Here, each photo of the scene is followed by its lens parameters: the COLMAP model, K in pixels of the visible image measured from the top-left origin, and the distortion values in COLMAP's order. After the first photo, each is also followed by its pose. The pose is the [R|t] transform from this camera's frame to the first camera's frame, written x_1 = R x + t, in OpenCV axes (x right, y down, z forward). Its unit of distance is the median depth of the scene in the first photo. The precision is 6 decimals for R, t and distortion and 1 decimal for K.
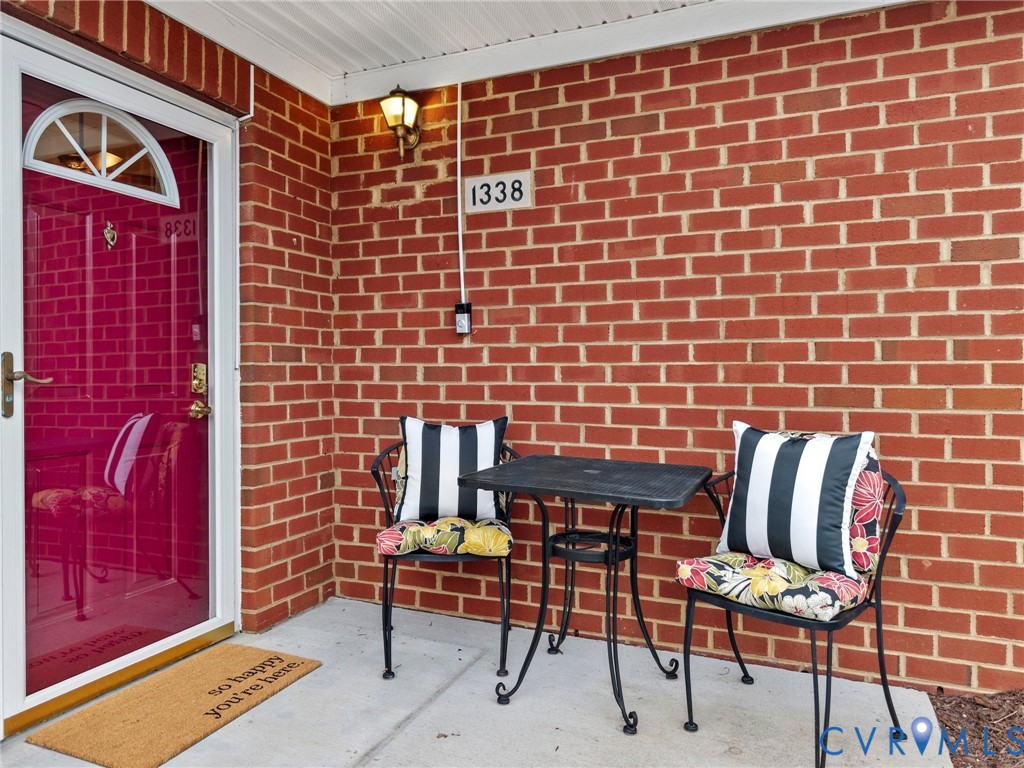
lens RADIAL K [[748.8, 0, 493.7], [0, 748.8, 371.0], [0, 0, 1]] dist [0.029990, -0.046895]
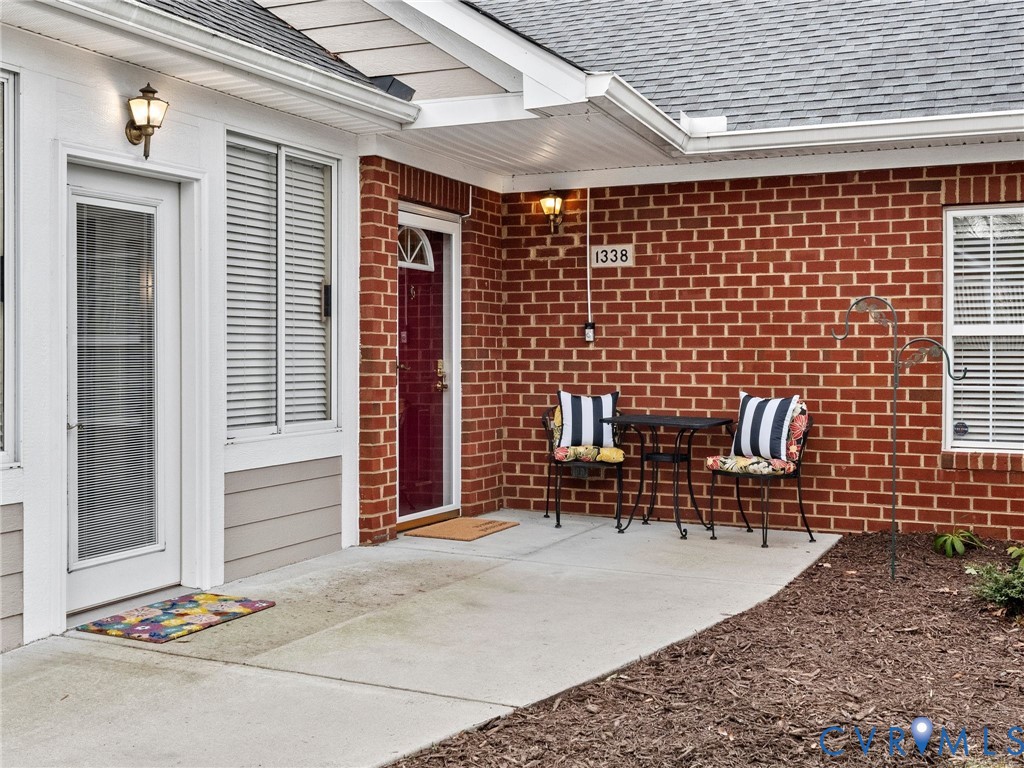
lens RADIAL K [[1249.6, 0, 460.4], [0, 1249.6, 361.9], [0, 0, 1]] dist [-0.046827, 0.000000]
pose [[0.998555, 0.005179, -0.053490, -0.192775], [-0.004903, 0.999974, 0.005295, -0.019960], [0.053516, -0.005025, 0.998554, -1.885187]]
